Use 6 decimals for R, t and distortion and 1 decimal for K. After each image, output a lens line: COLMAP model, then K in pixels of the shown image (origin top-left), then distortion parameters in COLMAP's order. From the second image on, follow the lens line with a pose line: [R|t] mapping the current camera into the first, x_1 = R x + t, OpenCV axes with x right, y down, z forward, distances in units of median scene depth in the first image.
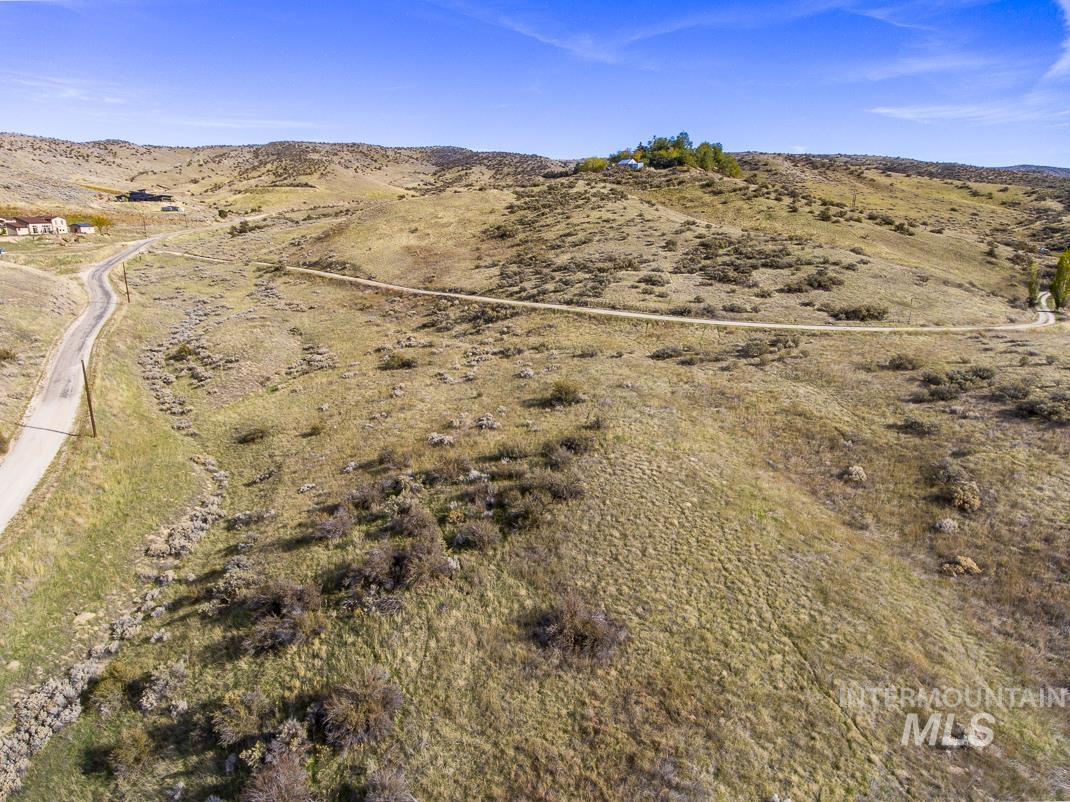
lens RADIAL K [[630.5, 0, 526.3], [0, 630.5, 386.0], [0, 0, 1]] dist [-0.001548, -0.002877]
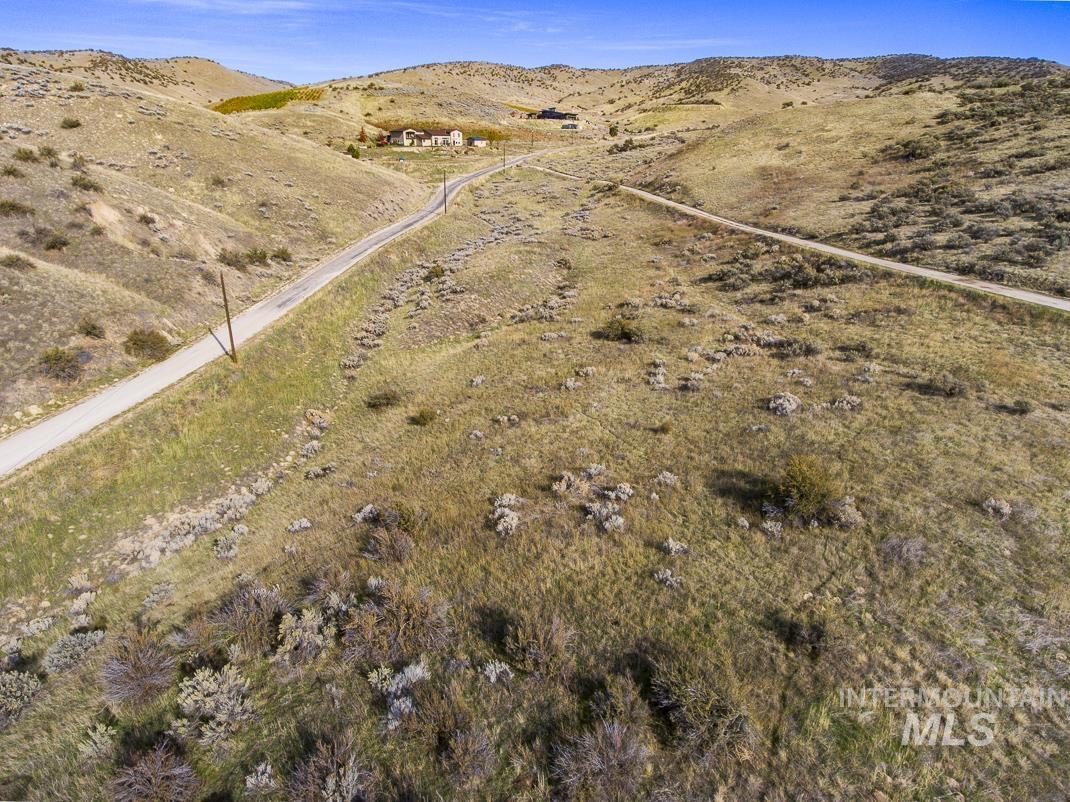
lens RADIAL K [[630.5, 0, 526.3], [0, 630.5, 386.0], [0, 0, 1]] dist [-0.001548, -0.002877]
pose [[0.814289, 0.221242, -0.536643, 0.050084], [-0.163468, 0.974500, 0.153714, -0.038371], [0.556966, -0.037443, 0.829691, 0.225748]]
